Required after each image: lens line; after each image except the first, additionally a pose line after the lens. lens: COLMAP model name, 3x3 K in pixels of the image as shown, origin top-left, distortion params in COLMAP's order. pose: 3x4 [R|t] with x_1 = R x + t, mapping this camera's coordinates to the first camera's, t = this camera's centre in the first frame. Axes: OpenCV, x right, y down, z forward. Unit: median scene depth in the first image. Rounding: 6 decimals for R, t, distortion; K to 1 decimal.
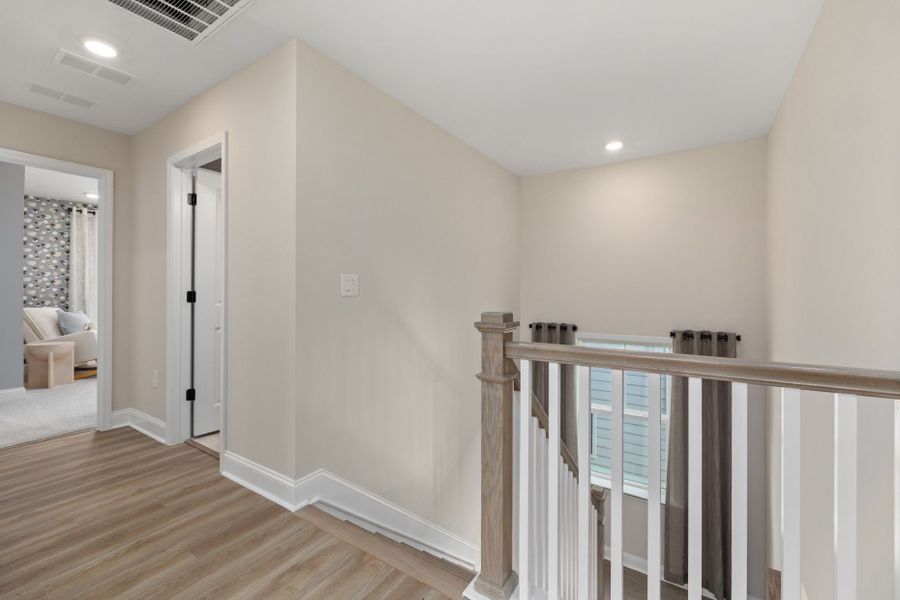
lens RADIAL K [[380.8, 0, 449.0], [0, 380.8, 298.4], [0, 0, 1]] dist [0.004986, 0.000166]
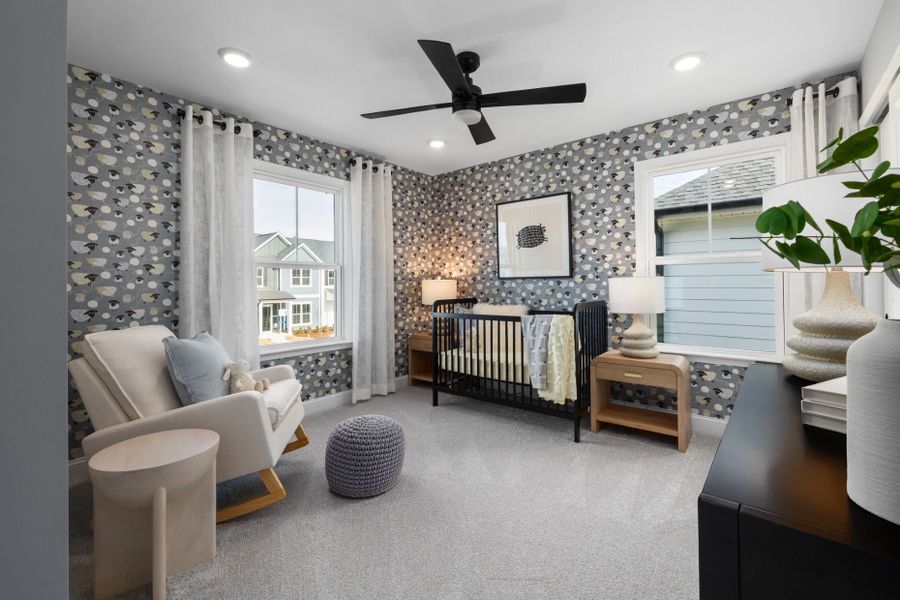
lens RADIAL K [[380.8, 0, 451.4], [0, 380.8, 291.8], [0, 0, 1]] dist [0.004986, 0.000166]
pose [[0.994899, -0.000693, -0.100871, -0.623962], [0.000726, 1.000000, 0.000285, -0.014153], [0.100871, -0.000357, 0.994899, 0.577314]]
